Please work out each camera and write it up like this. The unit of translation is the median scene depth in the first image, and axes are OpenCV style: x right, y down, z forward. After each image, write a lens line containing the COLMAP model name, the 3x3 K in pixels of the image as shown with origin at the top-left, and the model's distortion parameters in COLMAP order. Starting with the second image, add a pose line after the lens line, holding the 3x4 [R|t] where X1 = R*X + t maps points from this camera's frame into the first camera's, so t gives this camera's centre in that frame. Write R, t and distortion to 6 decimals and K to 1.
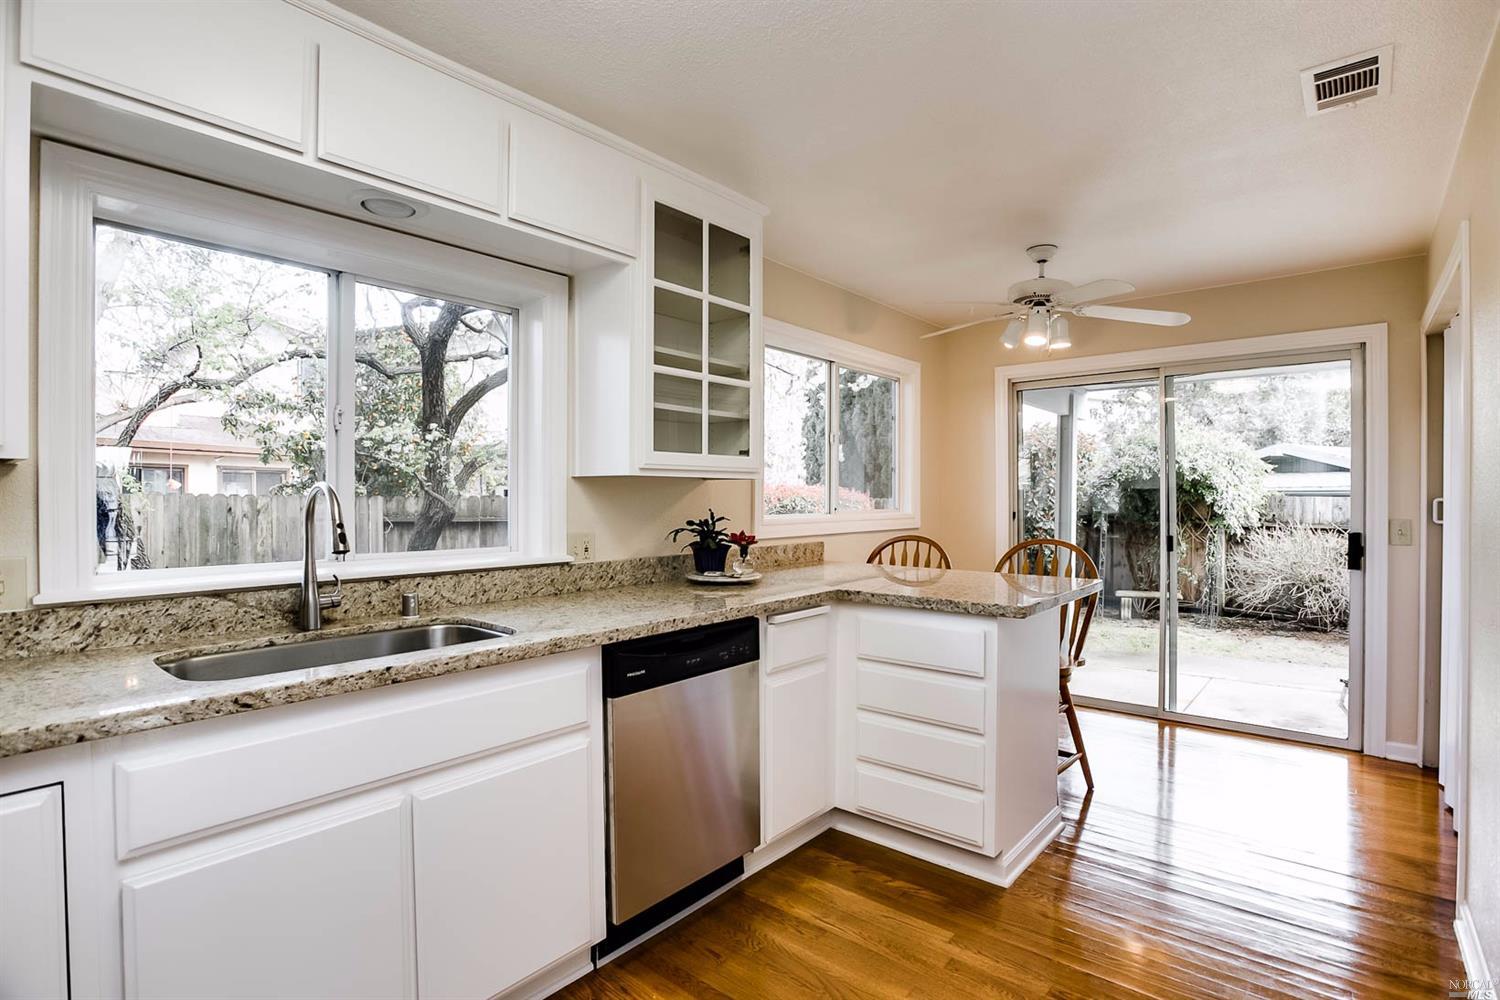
lens RADIAL K [[727.4, 0, 752.9], [0, 727.4, 504.6], [0, 0, 1]] dist [-0.062755, 0.023237]
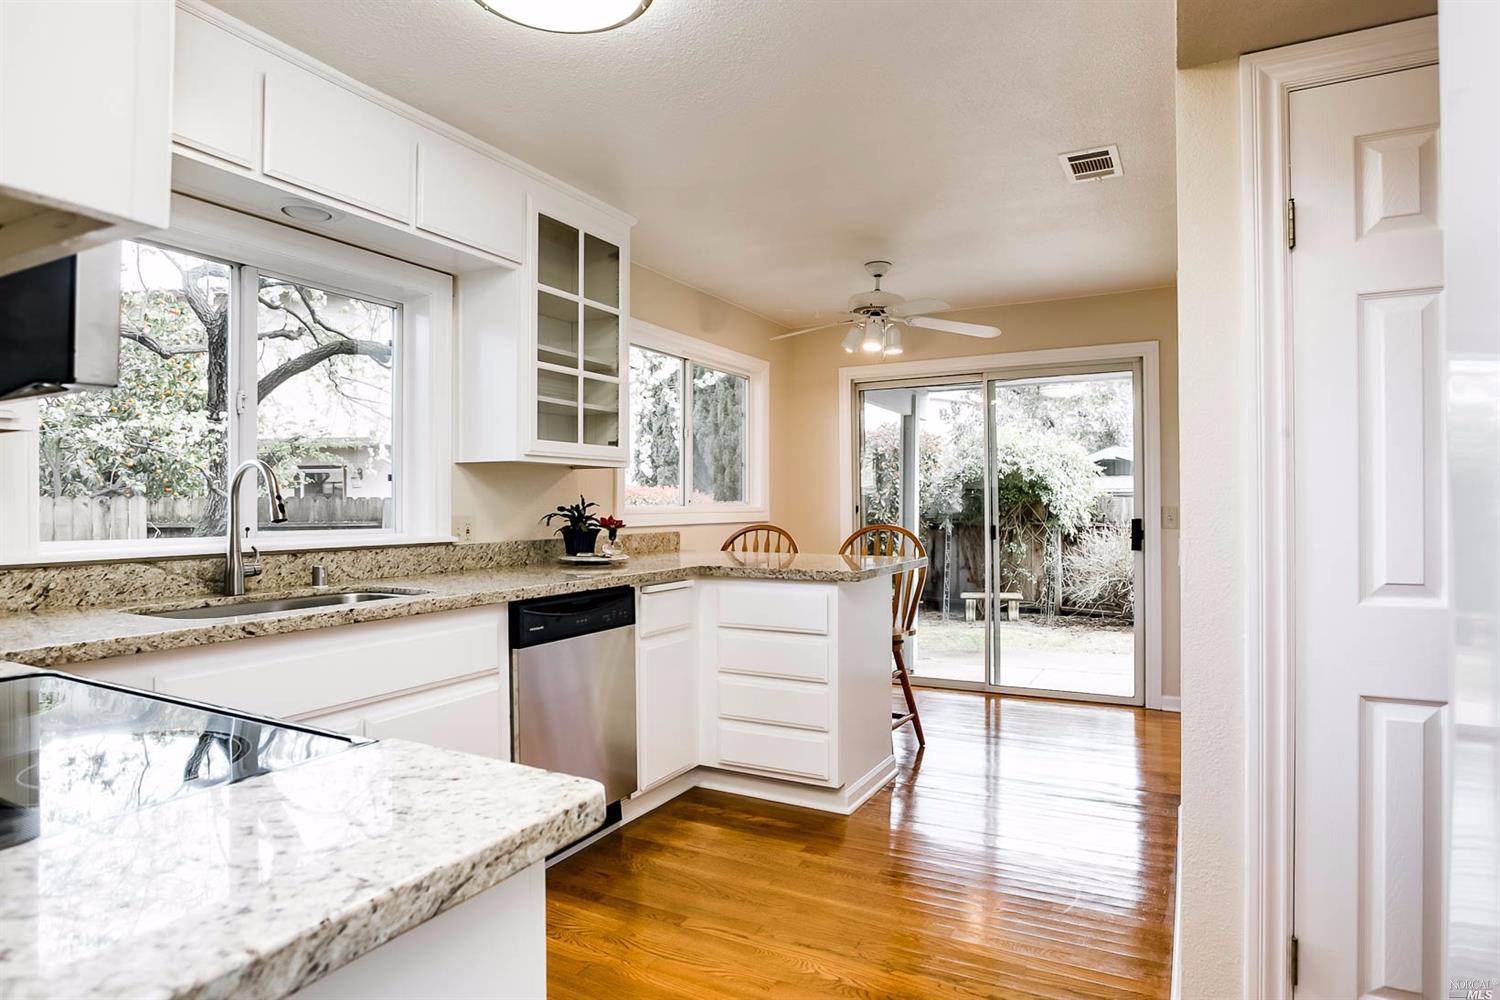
lens RADIAL K [[833.9, 0, 744.9], [0, 833.9, 503.4], [0, 0, 1]] dist [-0.033994, 0.003023]
pose [[0.979345, -0.001651, 0.202189, -0.071742], [0.004383, 0.999905, -0.013067, 0.035764], [-0.202148, 0.013683, 0.979259, -0.258371]]
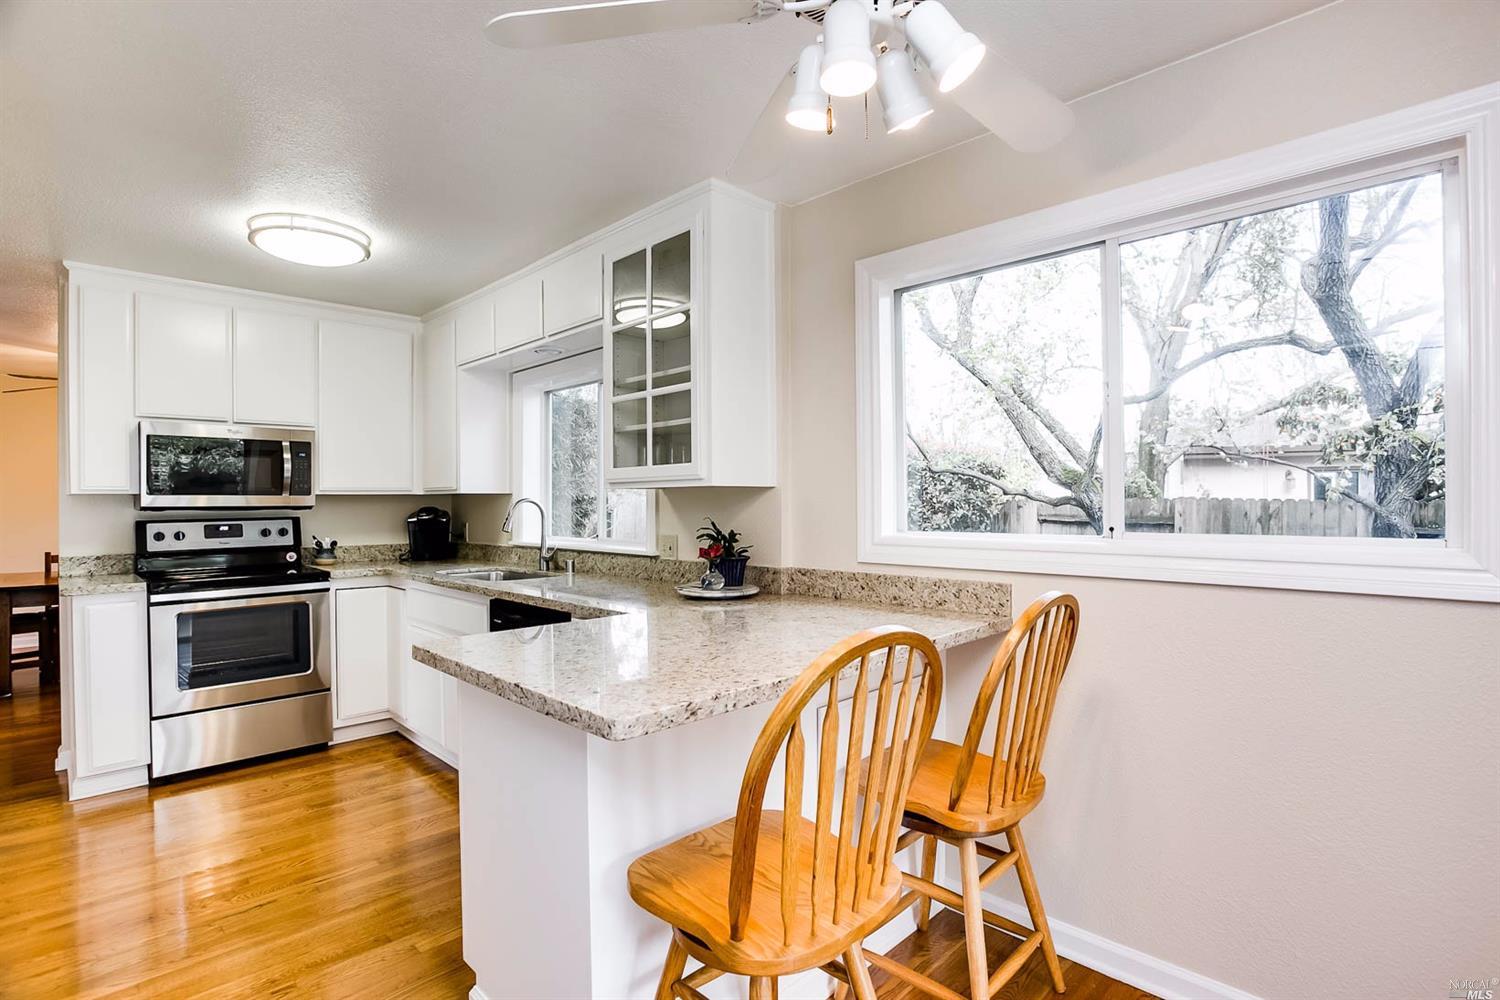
lens RADIAL K [[727.4, 0, 752.9], [0, 727.4, 504.6], [0, 0, 1]] dist [-0.062755, 0.023237]
pose [[-0.085655, 0.002796, -0.996321, 0.909413], [-0.005735, 0.999978, 0.003299, -0.015593], [0.996308, 0.005996, -0.085637, 1.152230]]
